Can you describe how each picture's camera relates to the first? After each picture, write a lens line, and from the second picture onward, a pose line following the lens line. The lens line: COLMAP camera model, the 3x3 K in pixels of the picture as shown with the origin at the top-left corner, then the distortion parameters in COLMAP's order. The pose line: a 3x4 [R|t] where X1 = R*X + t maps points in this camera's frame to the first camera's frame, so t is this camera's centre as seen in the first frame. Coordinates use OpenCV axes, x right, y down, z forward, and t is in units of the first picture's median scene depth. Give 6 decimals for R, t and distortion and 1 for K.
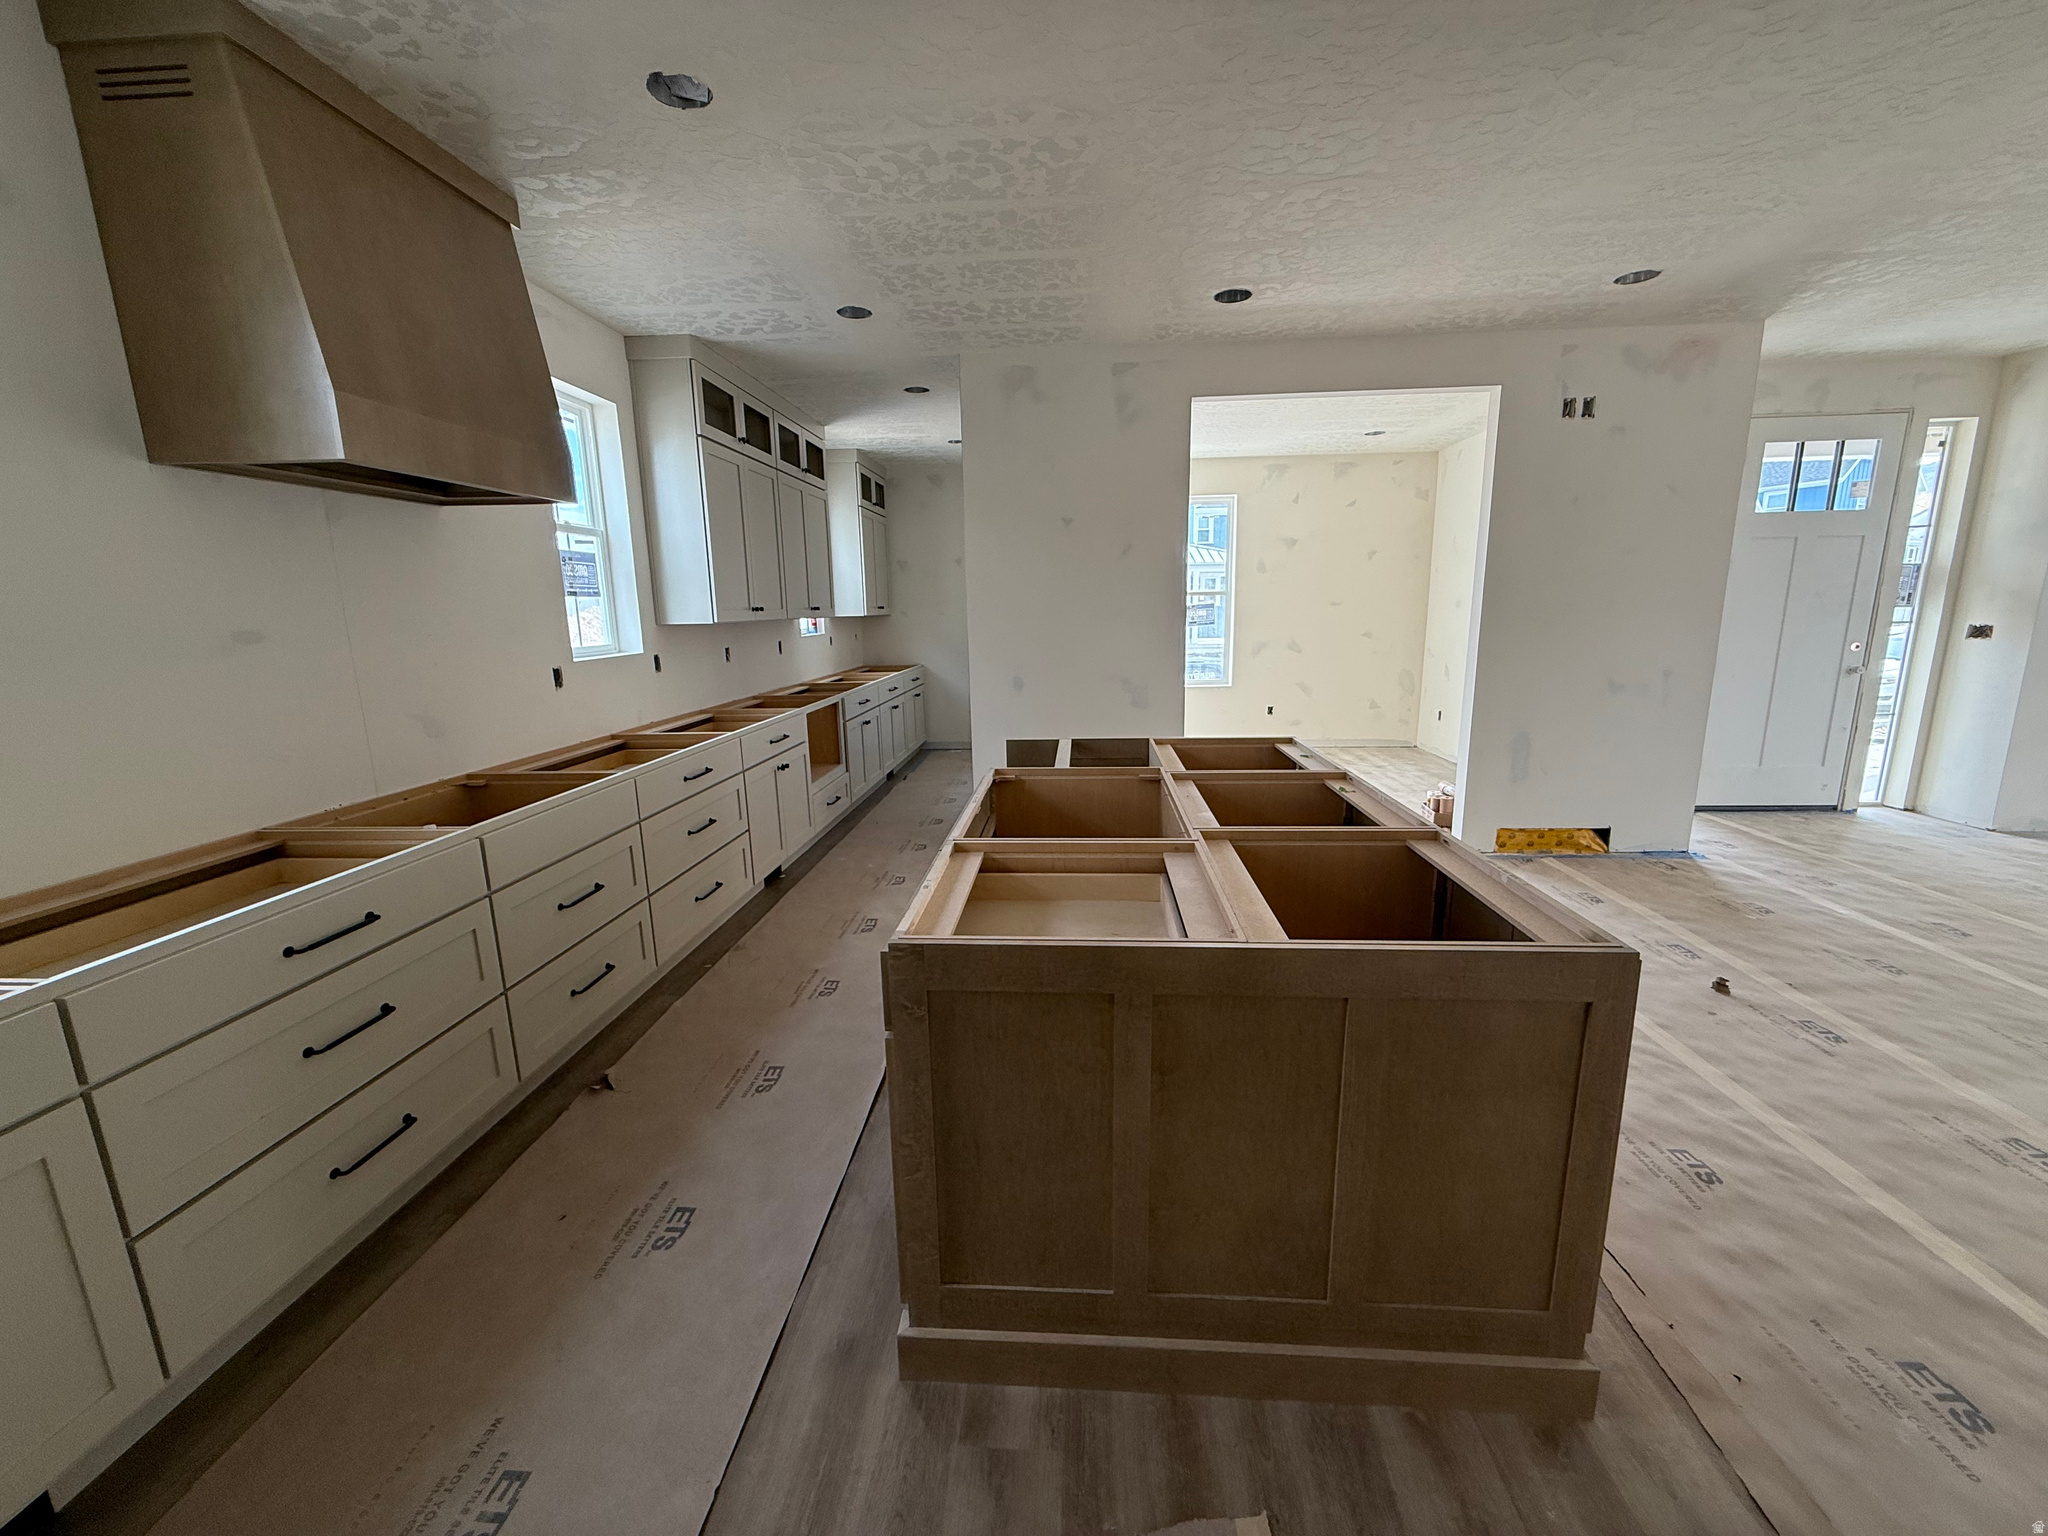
lens RADIAL K [[815.4, 0, 1023.8], [0, 815.4, 772.7], [0, 0, 1]] dist [0.000669, -0.000507]
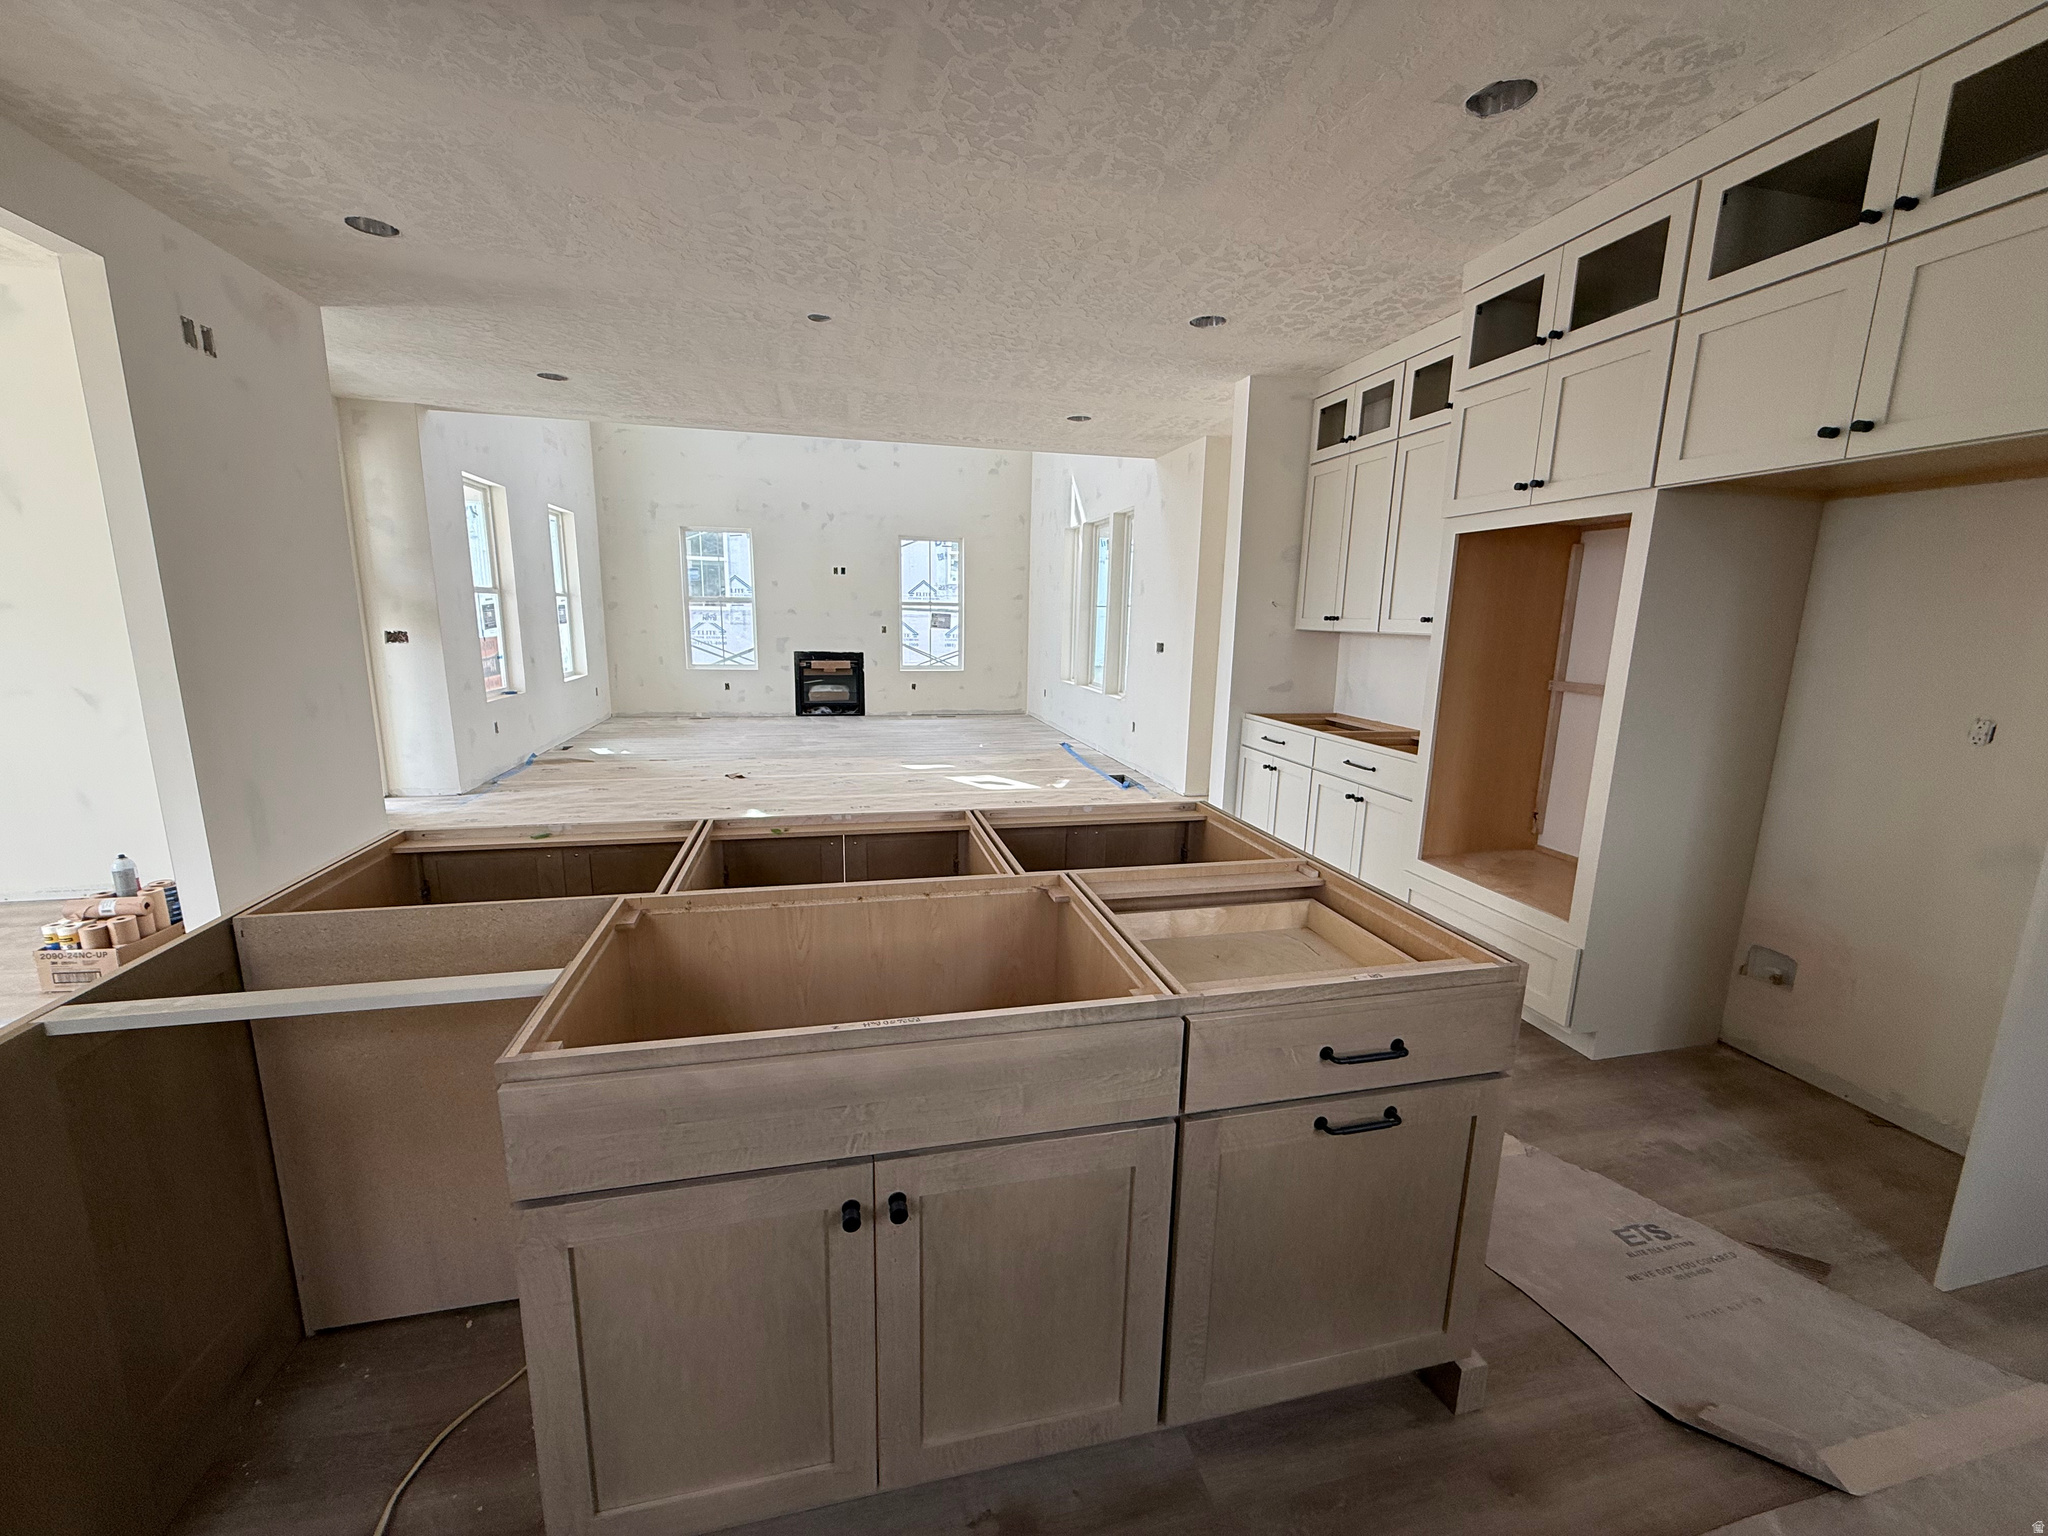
lens RADIAL K [[815.4, 0, 1023.8], [0, 815.4, 772.7], [0, 0, 1]] dist [0.000669, -0.000507]
pose [[-0.300922, -0.170048, 0.938365, -0.260052], [0.177196, 0.956868, 0.230226, -0.102826], [-0.937042, 0.235555, -0.257811, 0.537026]]
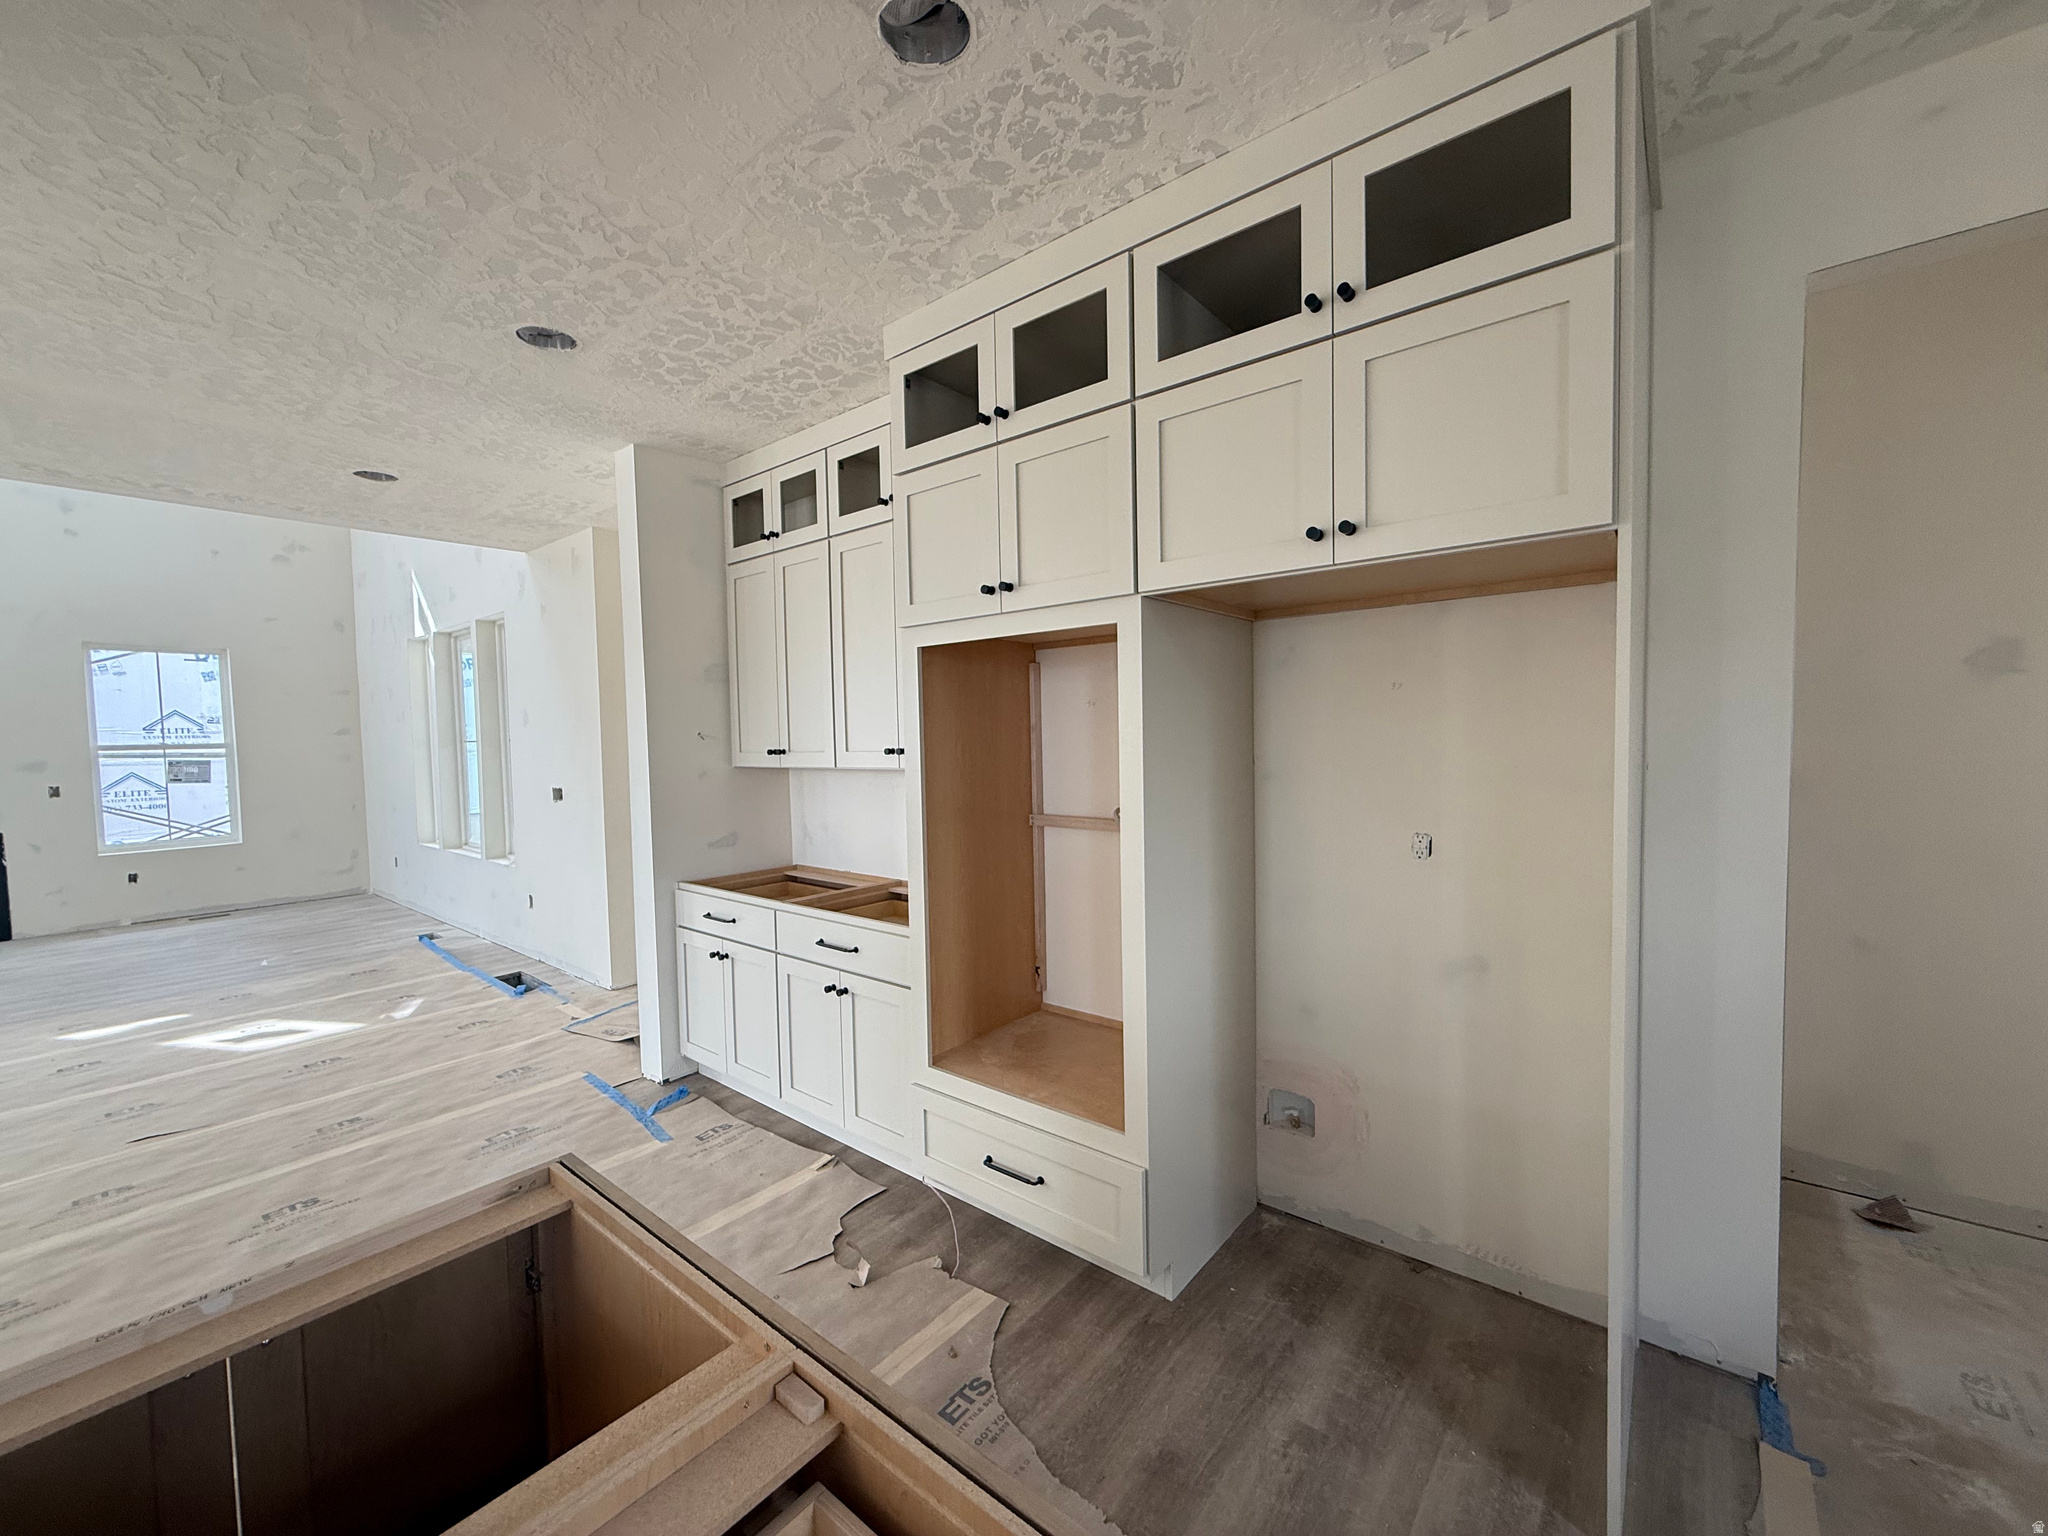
lens RADIAL K [[815.4, 0, 1023.8], [0, 815.4, 772.7], [0, 0, 1]] dist [0.000669, -0.000507]
pose [[-0.816197, 0.008157, 0.577716, -0.061722], [0.149846, 0.968675, 0.198026, -0.088502], [-0.558004, 0.248197, -0.791852, 0.383170]]
